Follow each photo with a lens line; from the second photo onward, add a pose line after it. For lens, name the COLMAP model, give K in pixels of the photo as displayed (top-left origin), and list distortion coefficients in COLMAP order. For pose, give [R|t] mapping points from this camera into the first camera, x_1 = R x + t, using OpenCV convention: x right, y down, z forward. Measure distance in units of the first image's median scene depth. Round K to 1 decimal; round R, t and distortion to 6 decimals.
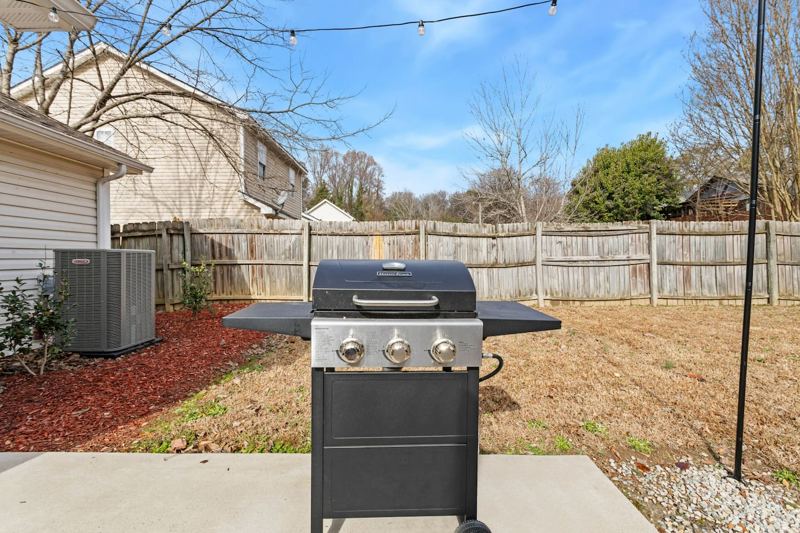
lens RADIAL K [[413.1, 0, 396.3], [0, 413.1, 242.7], [0, 0, 1]] dist [0.000625, -0.000141]
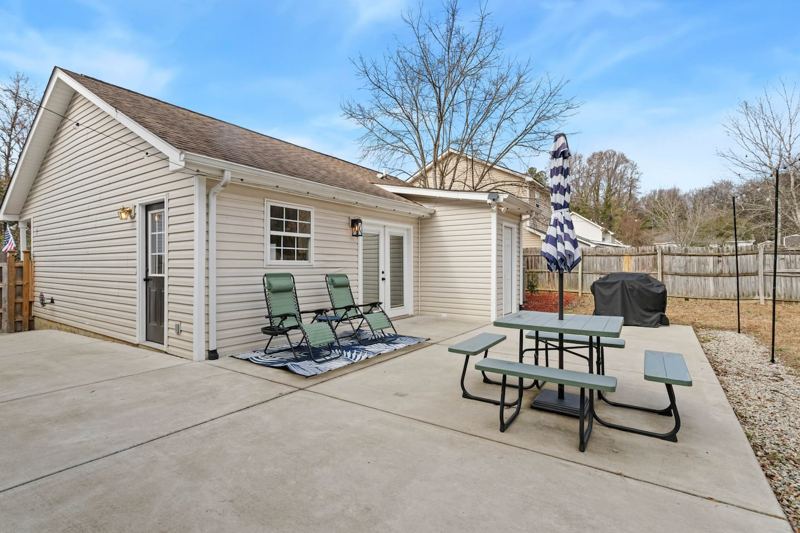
lens RADIAL K [[382.0, 0, 388.1], [0, 382.0, 265.6], [0, 0, 1]] dist [-0.000241, 0.000005]
pose [[0.819672, 0.003124, -0.572825, 0.048538], [0.018883, 0.999294, 0.032471, -0.045286], [0.572522, -0.037432, 0.819034, -0.806293]]
